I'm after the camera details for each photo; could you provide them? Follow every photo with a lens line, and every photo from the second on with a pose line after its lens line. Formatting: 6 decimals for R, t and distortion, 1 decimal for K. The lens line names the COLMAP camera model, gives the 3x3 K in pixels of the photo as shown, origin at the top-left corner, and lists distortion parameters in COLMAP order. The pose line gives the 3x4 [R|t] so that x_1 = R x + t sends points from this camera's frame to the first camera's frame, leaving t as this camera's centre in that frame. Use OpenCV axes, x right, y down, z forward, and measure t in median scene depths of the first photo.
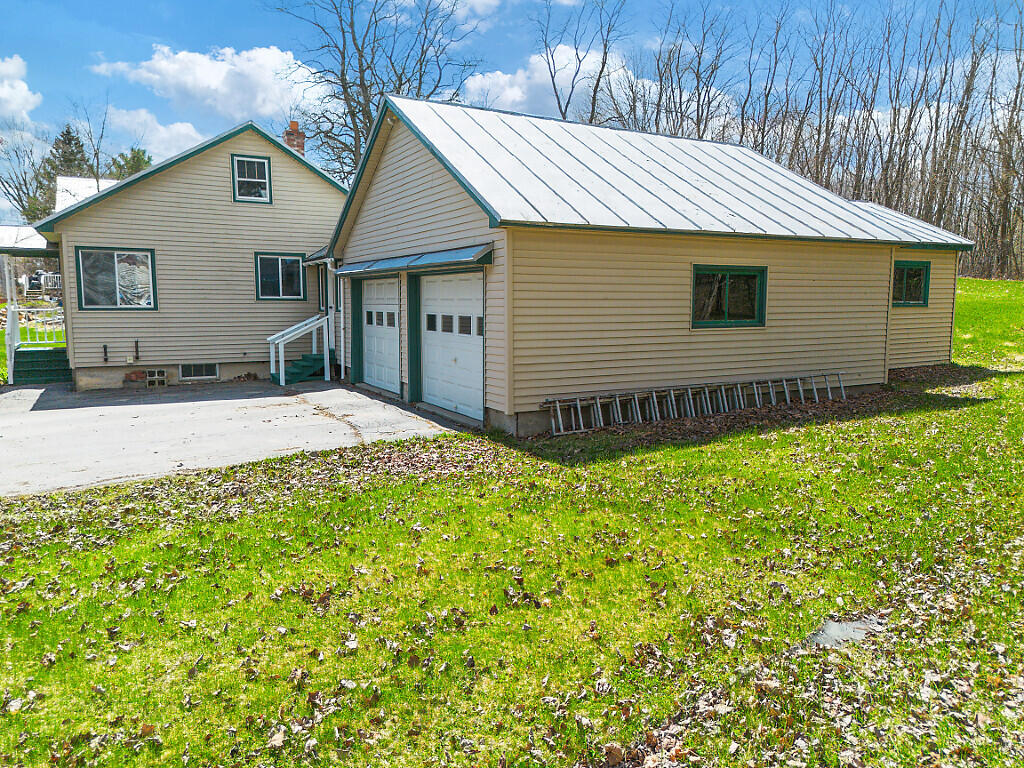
lens RADIAL K [[719.3, 0, 512.0], [0, 719.3, 384.0], [0, 0, 1]] dist [0.065503, -0.057217]
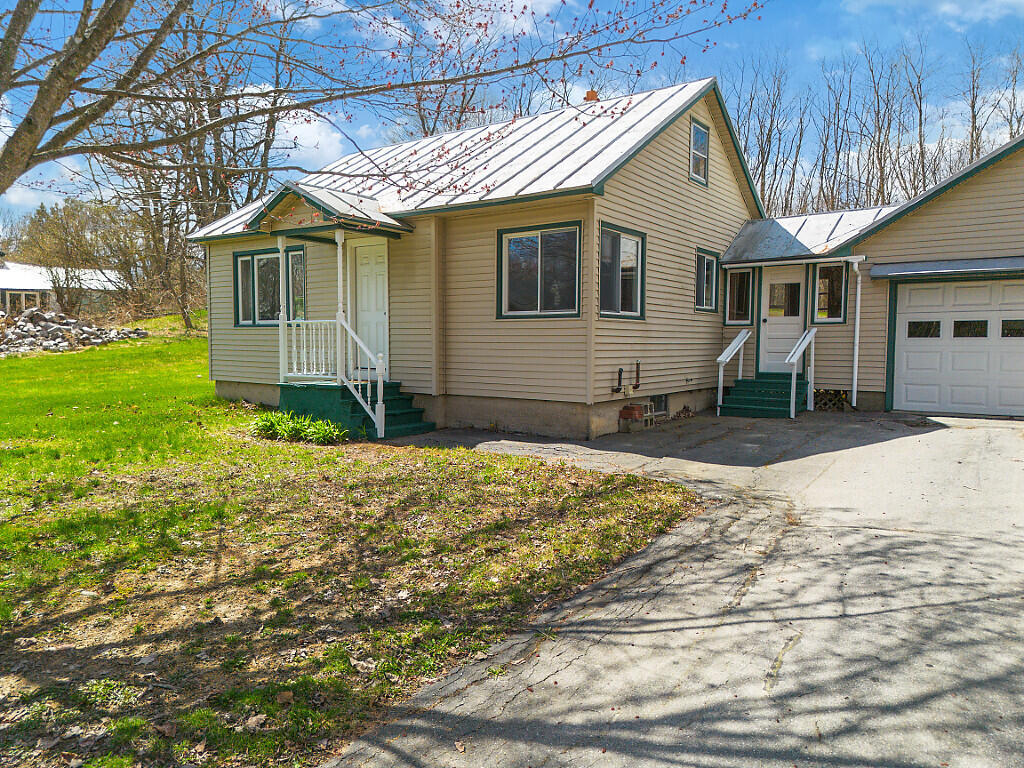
lens RADIAL K [[719.3, 0, 512.0], [0, 719.3, 384.0], [0, 0, 1]] dist [0.065503, -0.057217]
pose [[0.899904, -0.022943, 0.435484, -0.879260], [0.047735, 0.997797, -0.046074, -0.012172], [-0.433467, 0.062250, 0.899017, 0.413788]]
